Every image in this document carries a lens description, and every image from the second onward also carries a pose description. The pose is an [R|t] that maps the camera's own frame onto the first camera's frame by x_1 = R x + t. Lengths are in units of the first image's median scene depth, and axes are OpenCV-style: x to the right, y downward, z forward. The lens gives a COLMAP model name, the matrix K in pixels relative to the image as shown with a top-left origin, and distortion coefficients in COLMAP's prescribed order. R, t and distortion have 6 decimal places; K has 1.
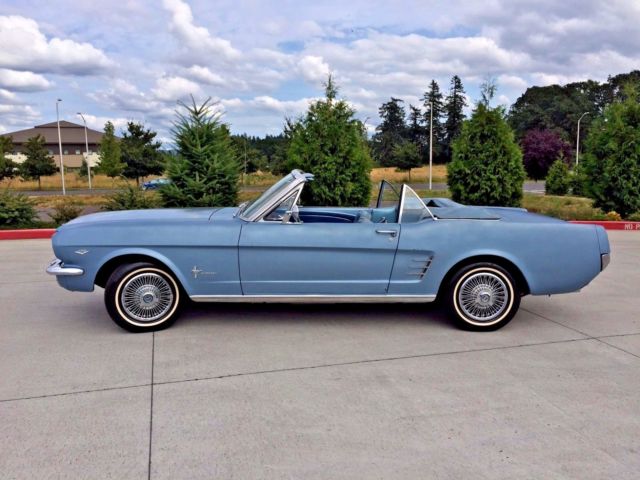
lens RADIAL K [[551.7, 0, 314.5], [0, 551.7, 242.3], [0, 0, 1]] dist [0.063758, -0.077164]
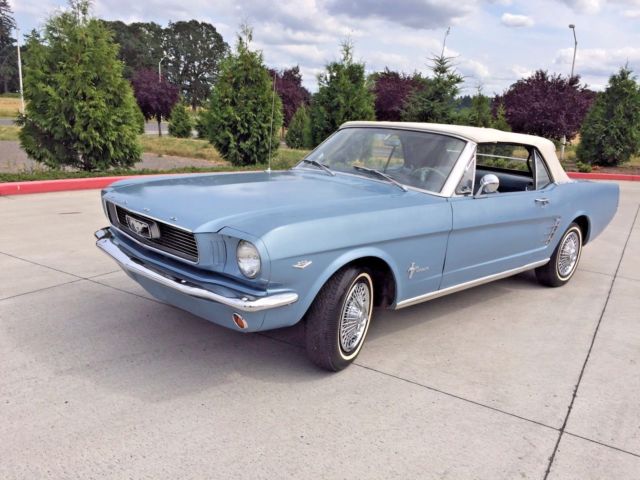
lens RADIAL K [[551.7, 0, 322.1], [0, 551.7, 237.7], [0, 0, 1]] dist [0.063758, -0.077164]
pose [[0.730050, -0.104454, 0.675364, -0.278737], [0.035891, 0.992747, 0.114744, -0.027405], [-0.682451, -0.059529, 0.728503, 0.191887]]
